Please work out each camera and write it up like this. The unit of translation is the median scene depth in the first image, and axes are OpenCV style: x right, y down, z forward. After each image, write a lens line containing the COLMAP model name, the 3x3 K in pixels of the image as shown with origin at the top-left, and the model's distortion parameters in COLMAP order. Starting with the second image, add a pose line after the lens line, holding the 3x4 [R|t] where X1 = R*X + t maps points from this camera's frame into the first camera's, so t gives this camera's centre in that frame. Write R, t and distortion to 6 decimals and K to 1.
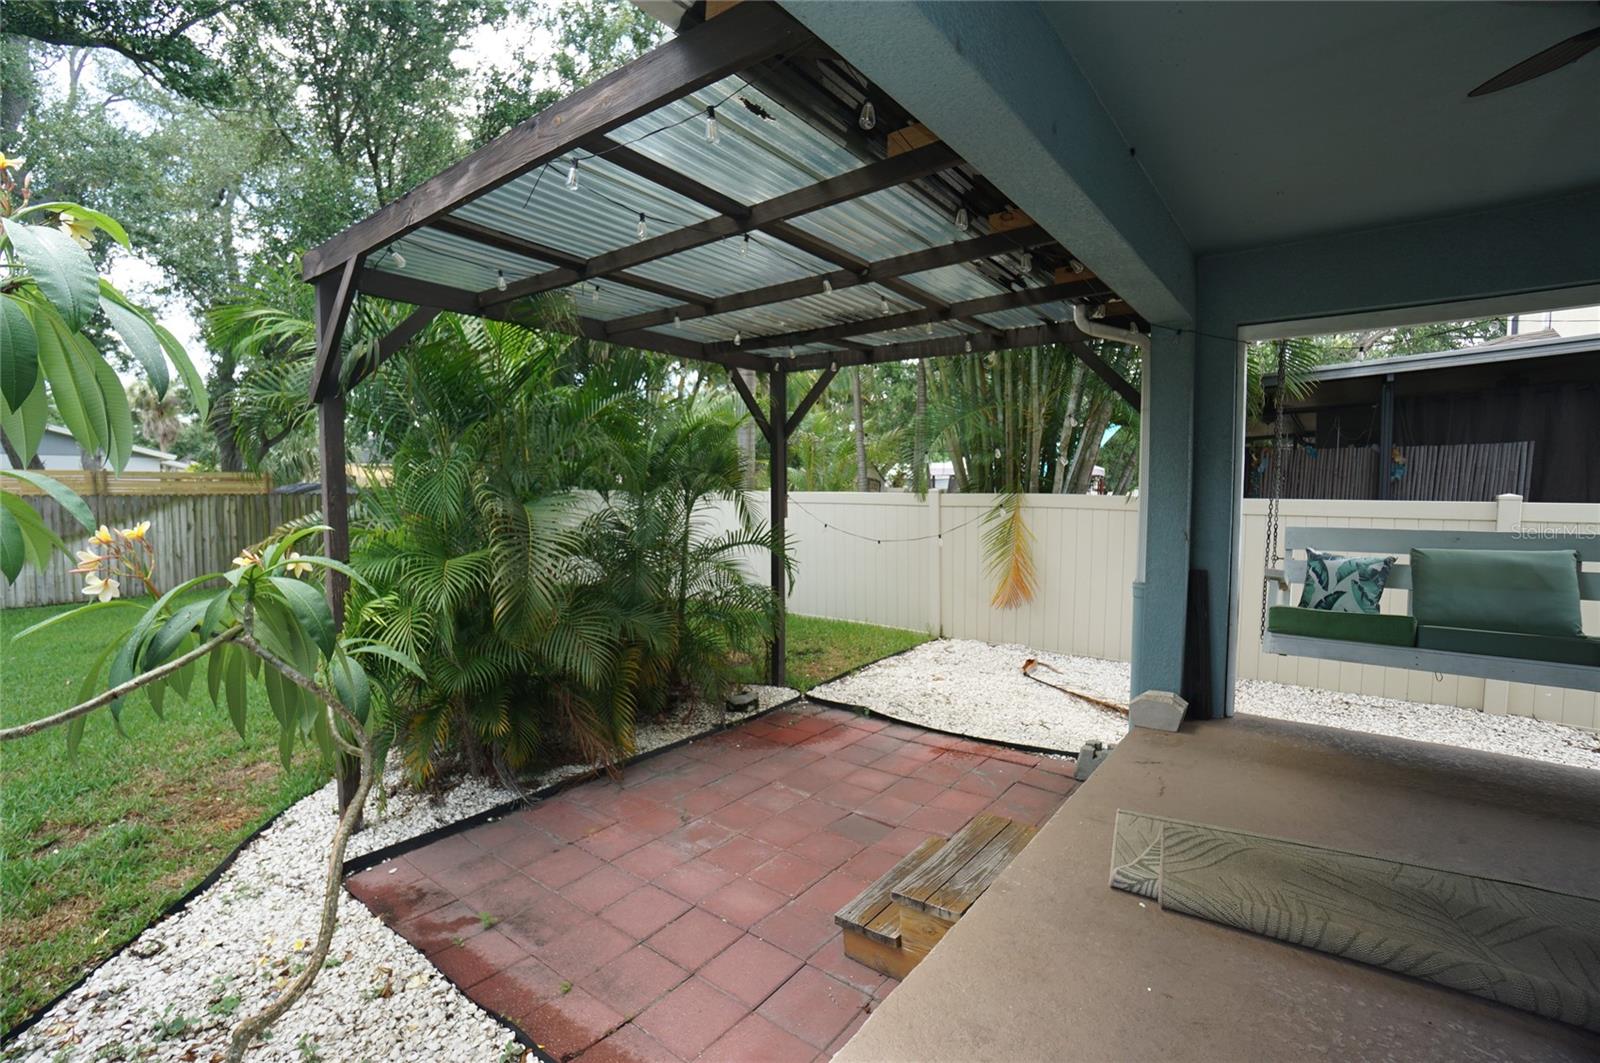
lens RADIAL K [[704.3, 0, 795.4], [0, 704.3, 528.7], [0, 0, 1]] dist [-0.064390, 0.022819]
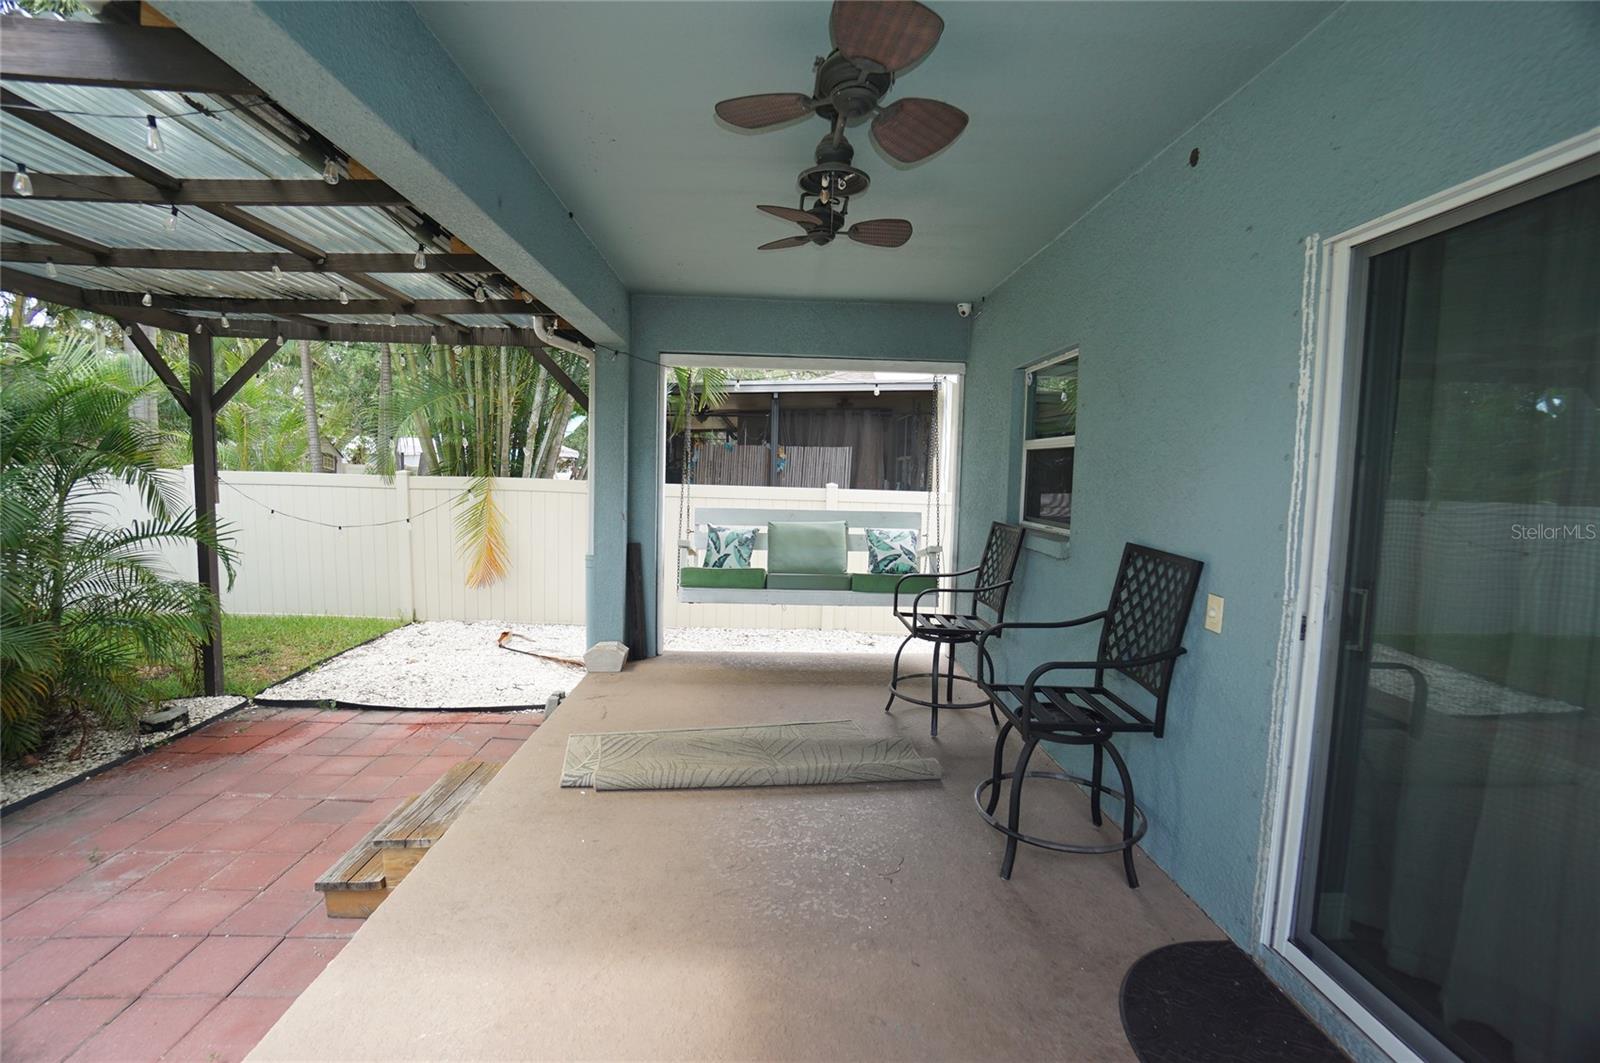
lens RADIAL K [[704.3, 0, 795.4], [0, 704.3, 528.7], [0, 0, 1]] dist [-0.064390, 0.022819]
pose [[0.759067, -0.031978, 0.650226, -0.020856], [0.011299, 0.999290, 0.035955, -0.006994], [-0.650914, -0.019946, 0.758889, -0.126715]]
